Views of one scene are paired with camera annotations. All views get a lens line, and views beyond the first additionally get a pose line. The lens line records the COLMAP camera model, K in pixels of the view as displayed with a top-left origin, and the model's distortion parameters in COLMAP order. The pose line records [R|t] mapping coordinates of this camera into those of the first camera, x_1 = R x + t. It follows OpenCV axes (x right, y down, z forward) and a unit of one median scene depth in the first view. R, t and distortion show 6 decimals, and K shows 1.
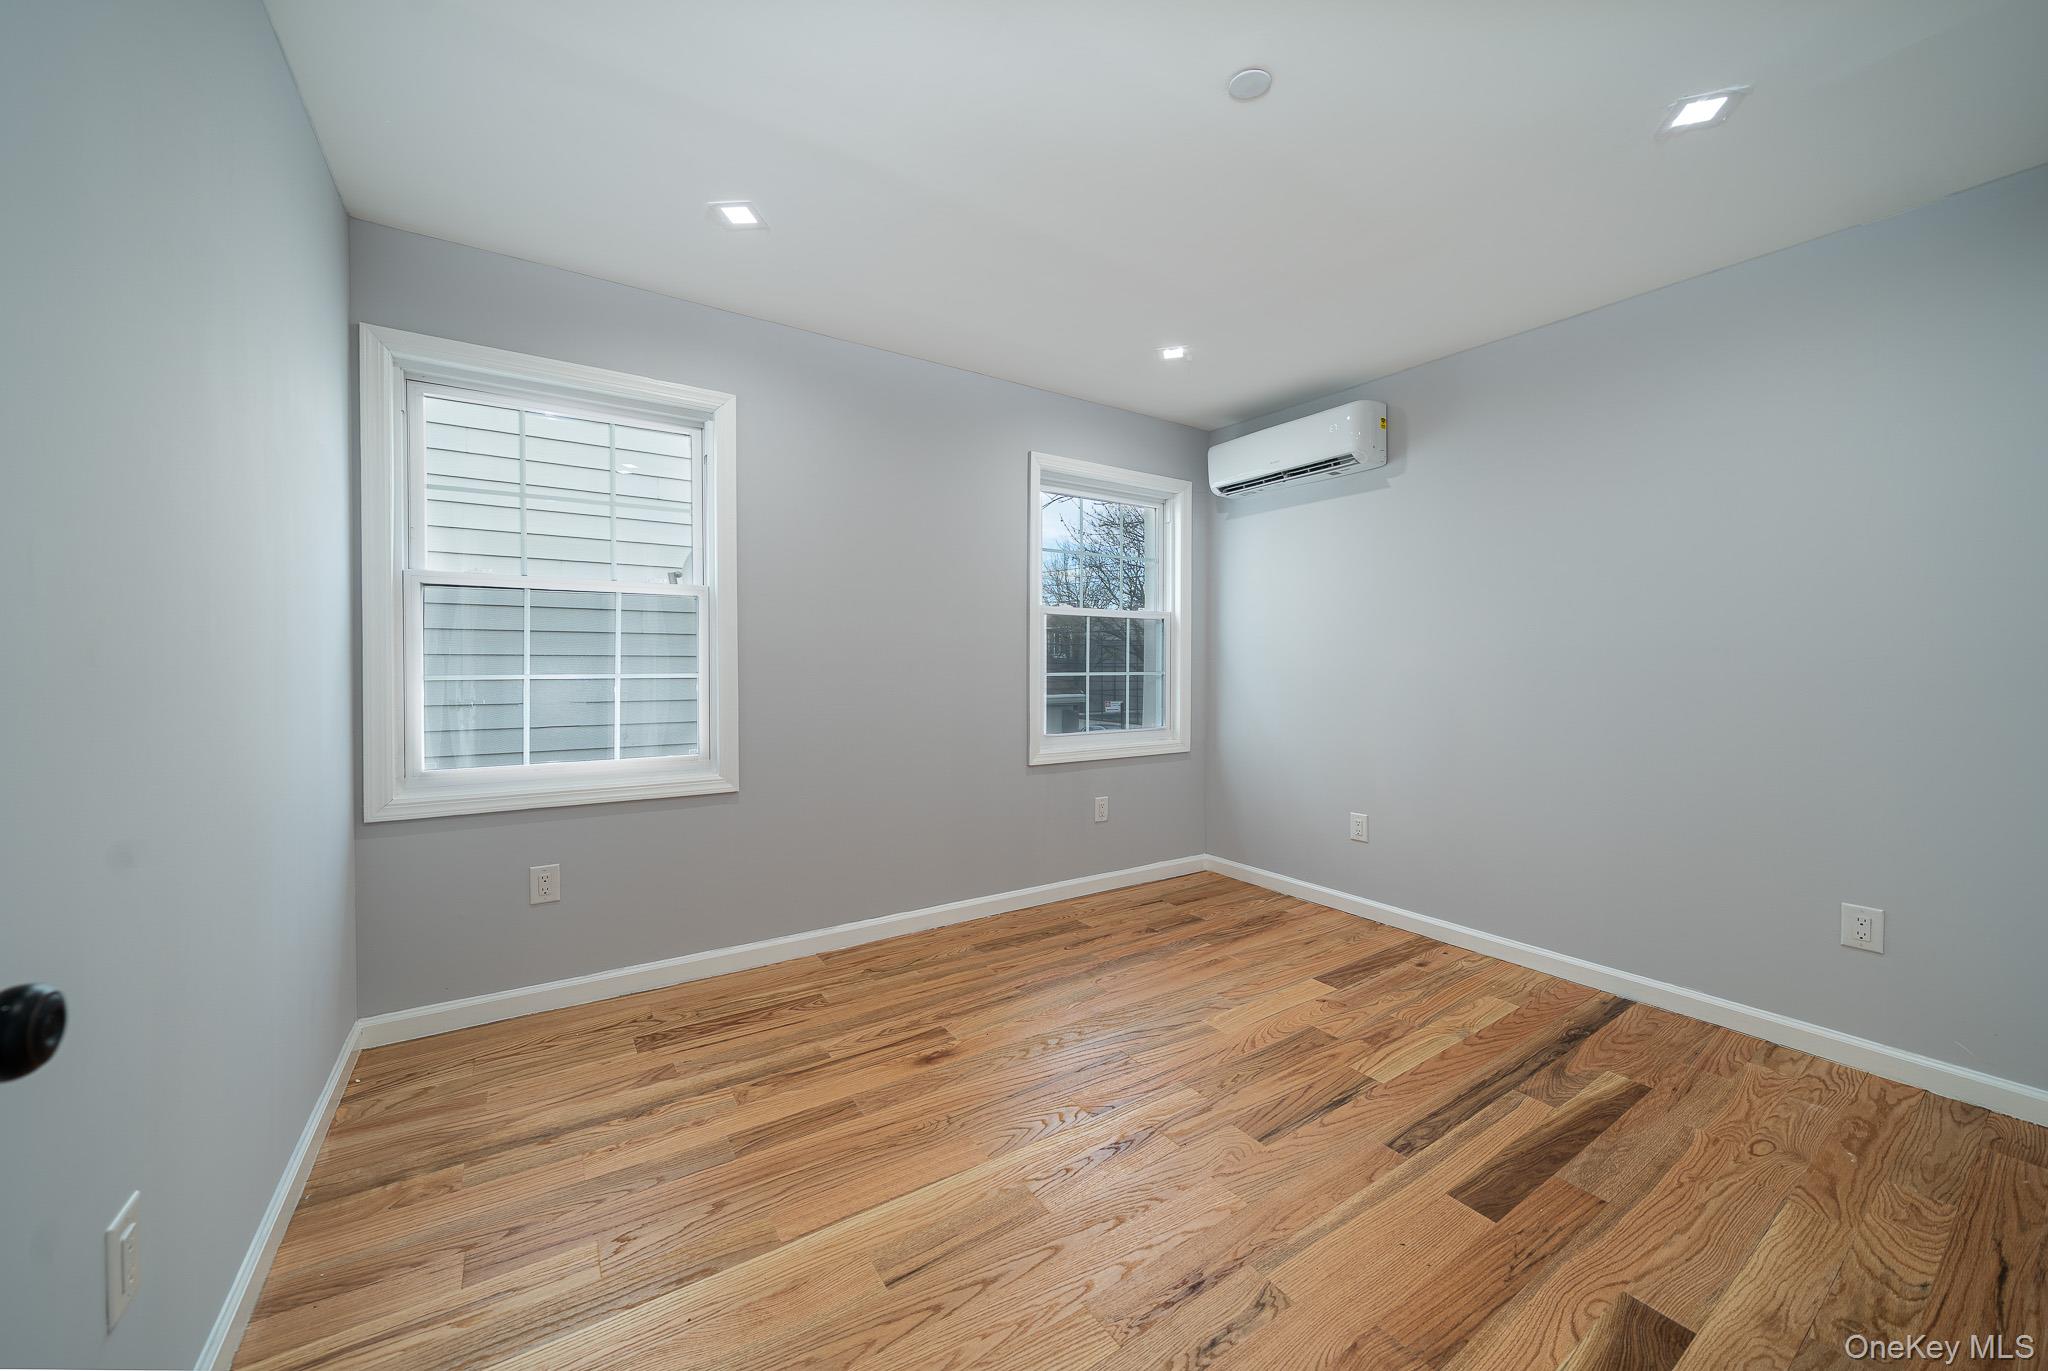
lens RADIAL K [[731.4, 0, 1014.5], [0, 731.4, 672.6], [0, 0, 1]] dist [0.000259, 0.000041]
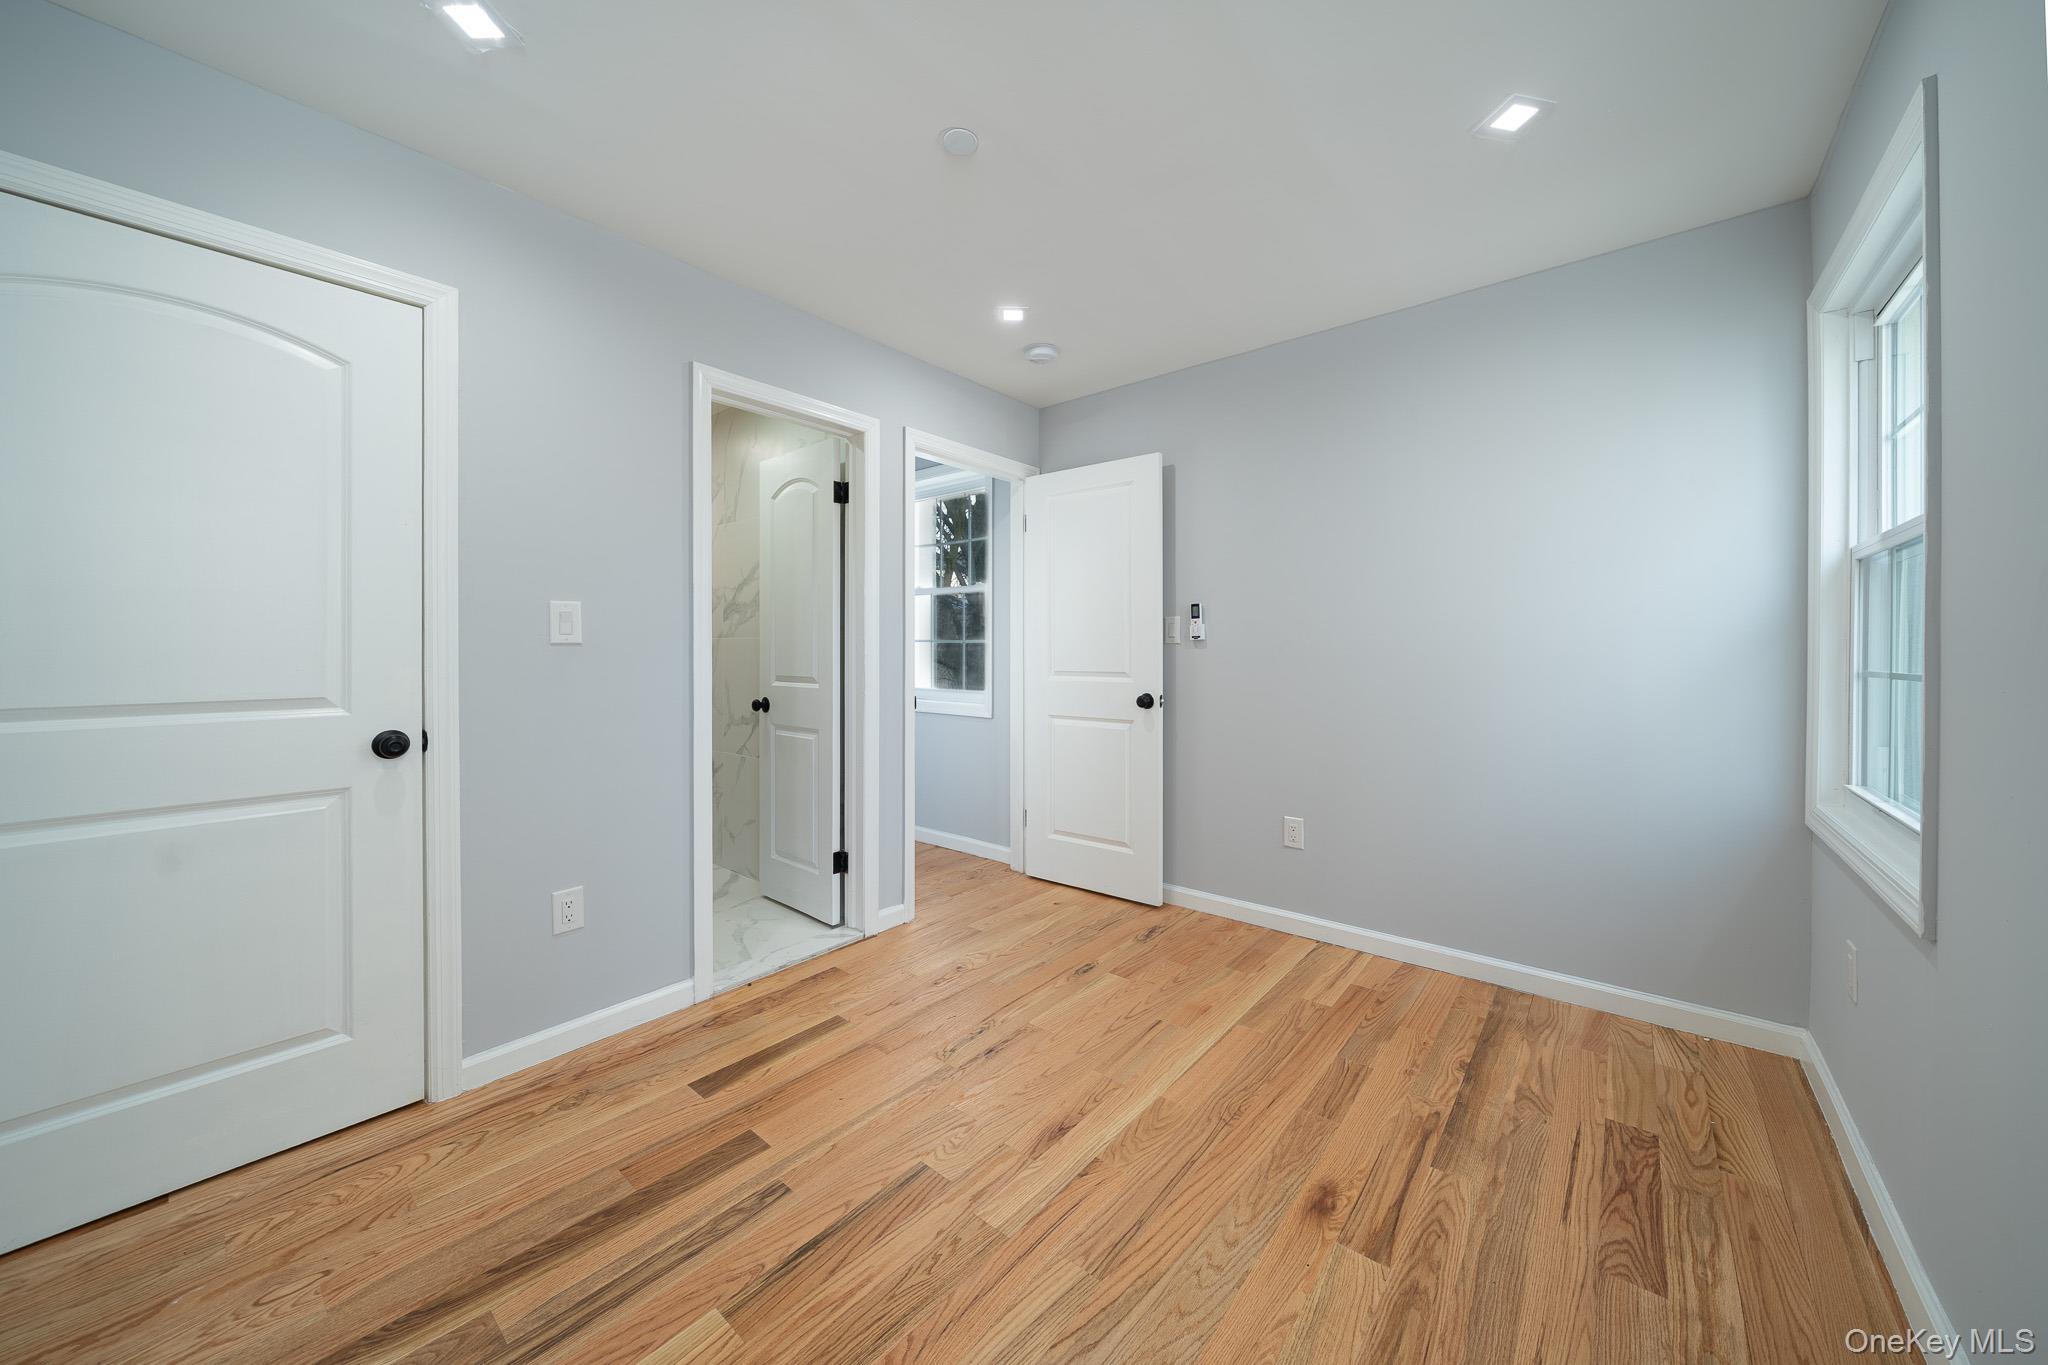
lens RADIAL K [[731.4, 0, 1028.3], [0, 731.4, 660.9], [0, 0, 1]] dist [0.000259, 0.000041]
pose [[-0.957487, -0.001072, -0.288473, 0.454035], [-0.010044, 0.999511, 0.029624, -0.054532], [0.288300, 0.031262, -0.957030, 1.822756]]
